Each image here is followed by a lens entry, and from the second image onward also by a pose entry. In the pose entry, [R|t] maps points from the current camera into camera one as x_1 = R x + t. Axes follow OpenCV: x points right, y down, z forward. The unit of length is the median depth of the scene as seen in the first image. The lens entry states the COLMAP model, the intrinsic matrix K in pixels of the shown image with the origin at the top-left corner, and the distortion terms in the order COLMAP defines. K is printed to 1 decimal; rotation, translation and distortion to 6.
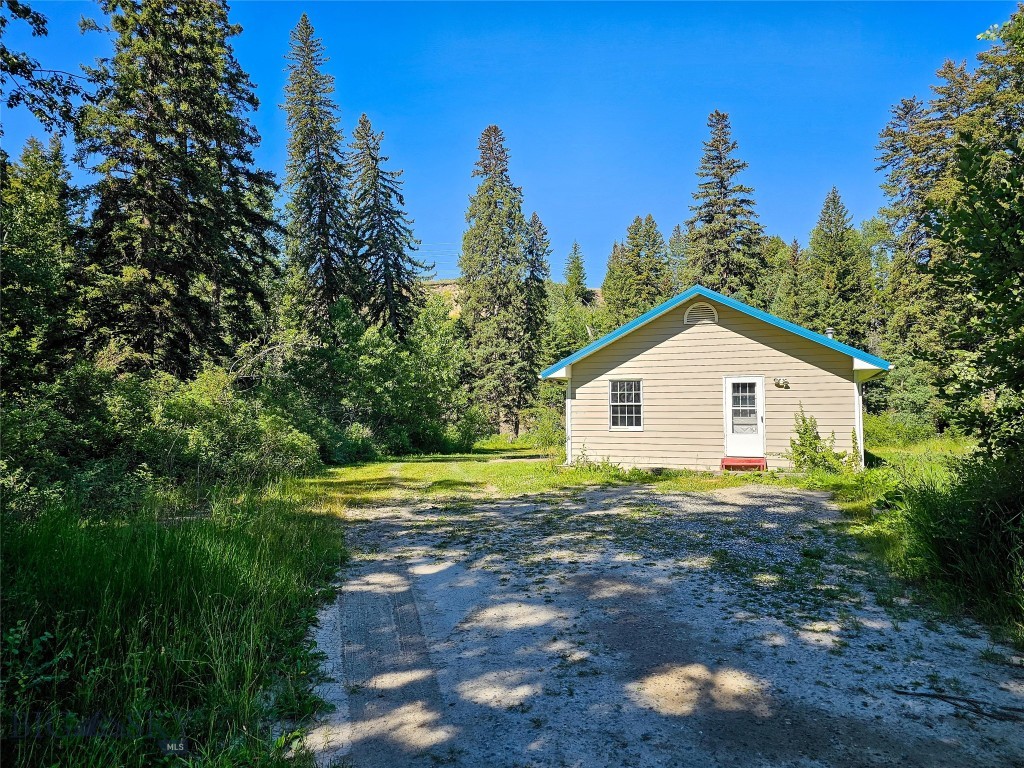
lens RADIAL K [[685.9, 0, 515.2], [0, 685.9, 380.7], [0, 0, 1]] dist [0.051182, -0.046686]
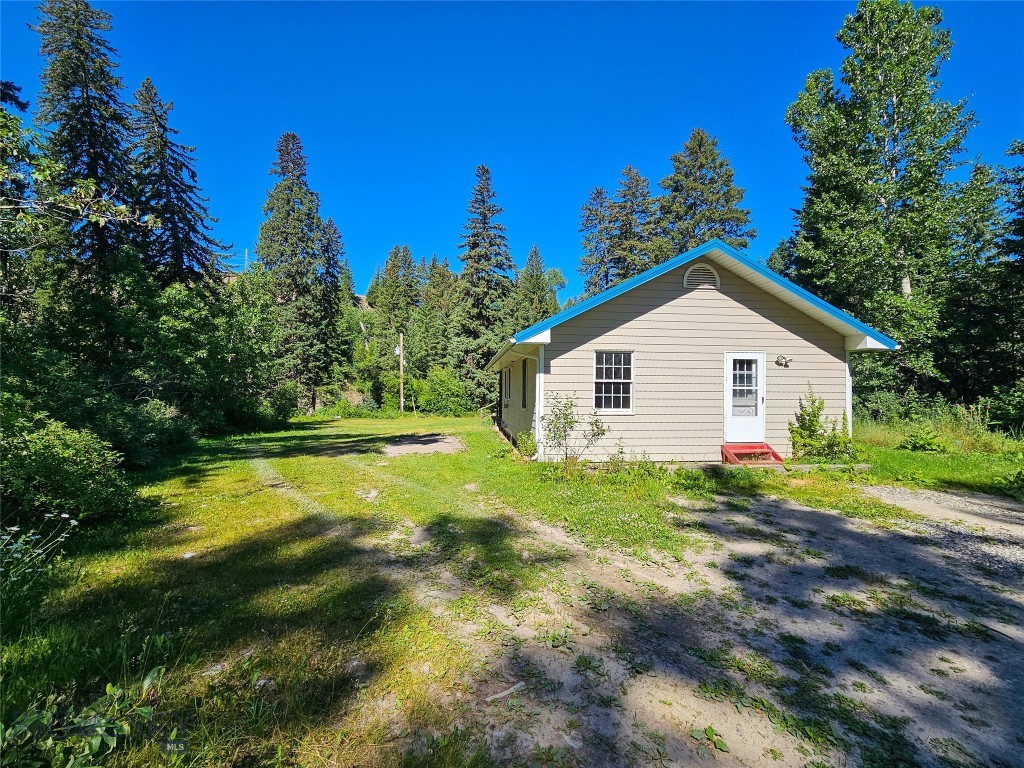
lens RADIAL K [[431.0, 0, 492.9], [0, 431.0, 385.9], [0, 0, 1]] dist [-0.002279, 0.001047]
pose [[0.880501, 0.016011, 0.473775, -0.106673], [-0.033247, 0.999054, 0.028026, 0.016007], [-0.472878, -0.040429, 0.880200, 0.328615]]
